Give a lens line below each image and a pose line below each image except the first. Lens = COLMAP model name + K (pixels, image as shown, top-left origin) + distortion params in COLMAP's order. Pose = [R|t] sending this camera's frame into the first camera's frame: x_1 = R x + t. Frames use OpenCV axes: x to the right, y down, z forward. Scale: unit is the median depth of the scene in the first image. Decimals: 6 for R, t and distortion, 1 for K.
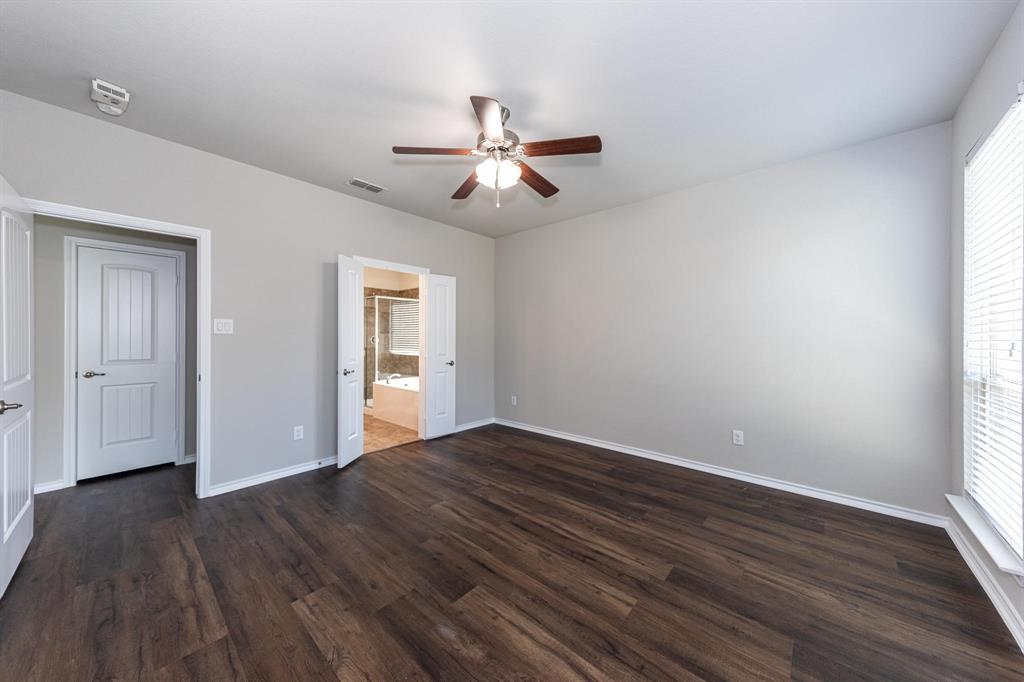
lens RADIAL K [[353.2, 0, 510.6], [0, 353.2, 335.8], [0, 0, 1]] dist [0.004181, -0.000406]
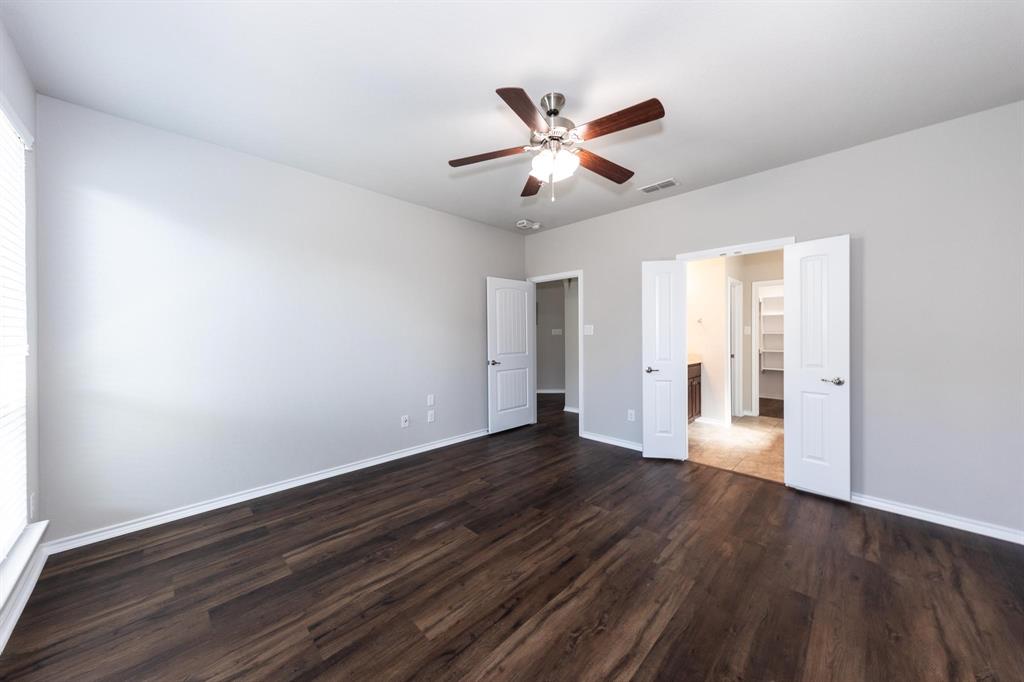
lens RADIAL K [[353.2, 0, 507.9], [0, 353.2, 336.8], [0, 0, 1]] dist [0.004181, -0.000406]
pose [[-0.064899, 0.006010, -0.997874, 0.895770], [0.002576, 0.999980, 0.005855, -0.007835], [0.997888, -0.002190, -0.064913, 0.920622]]
